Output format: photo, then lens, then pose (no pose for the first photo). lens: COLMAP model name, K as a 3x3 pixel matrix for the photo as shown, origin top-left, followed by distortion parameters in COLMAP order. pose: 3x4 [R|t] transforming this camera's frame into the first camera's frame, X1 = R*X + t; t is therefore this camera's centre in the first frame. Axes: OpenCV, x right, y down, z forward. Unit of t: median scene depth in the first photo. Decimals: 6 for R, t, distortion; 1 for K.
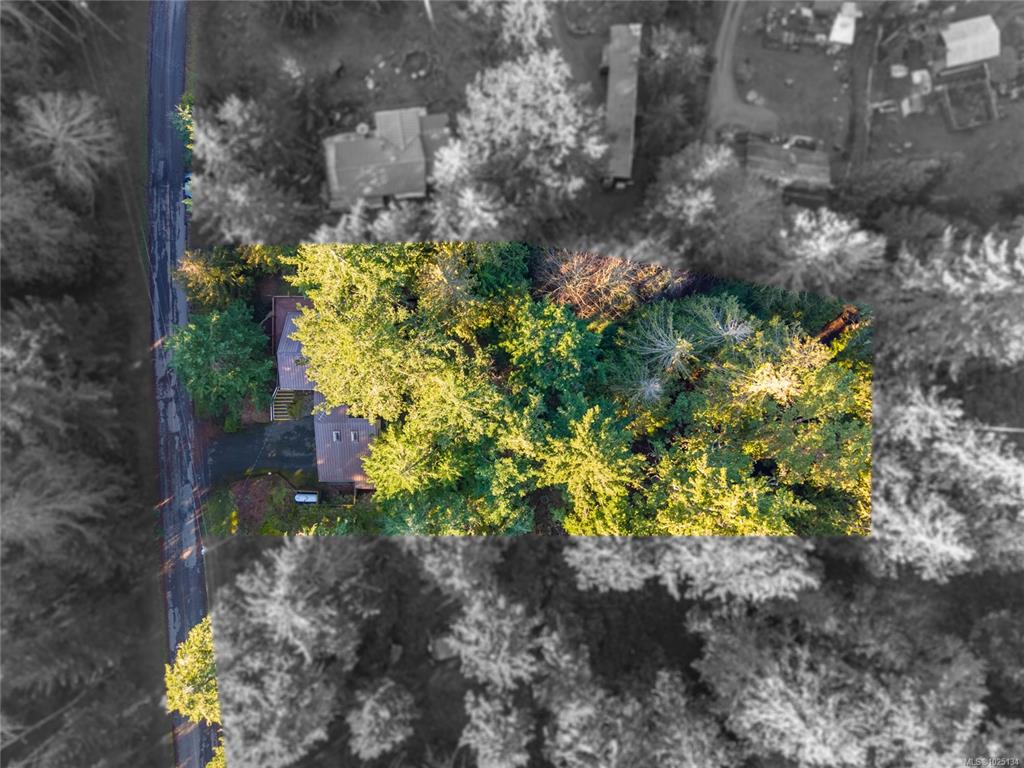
lens RADIAL K [[711.7, 0, 505.6], [0, 711.7, 384.0], [0, 0, 1]] dist [0.005512, -0.001614]
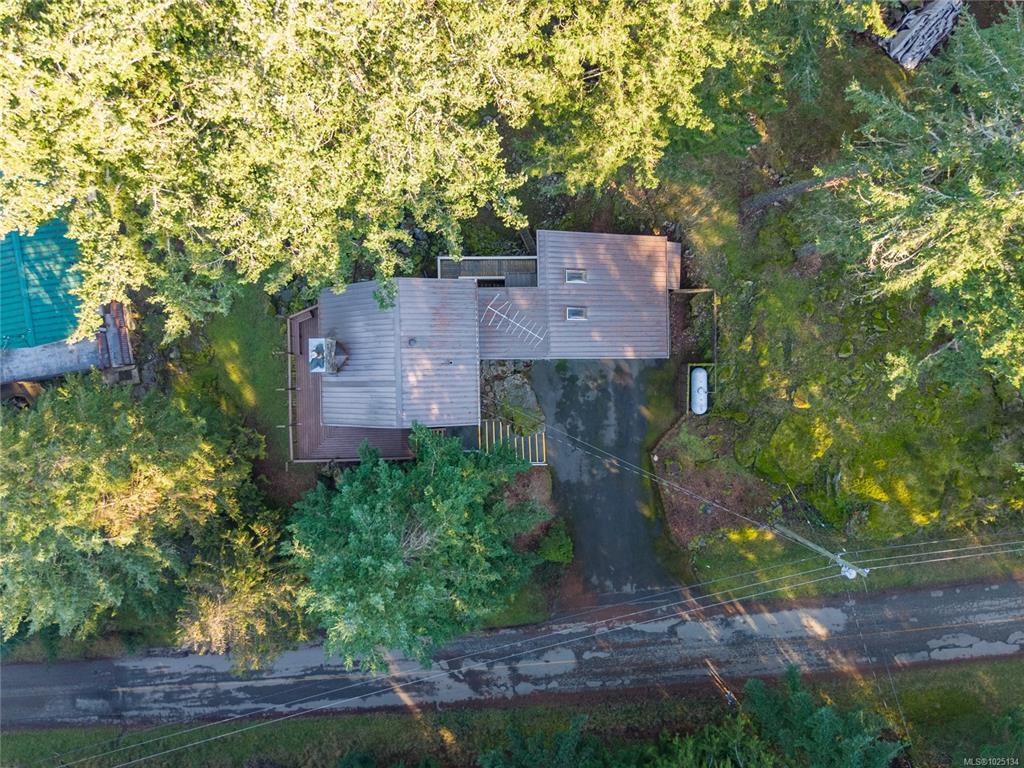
lens RADIAL K [[711.7, 0, 512.5], [0, 711.7, 377.5], [0, 0, 1]] dist [0.005512, -0.001614]
pose [[-0.027435, -0.999623, 0.000896, -0.262332], [0.999624, -0.027435, 0.000147, 0.027811], [-0.000122, 0.000900, 1.000000, 0.490144]]
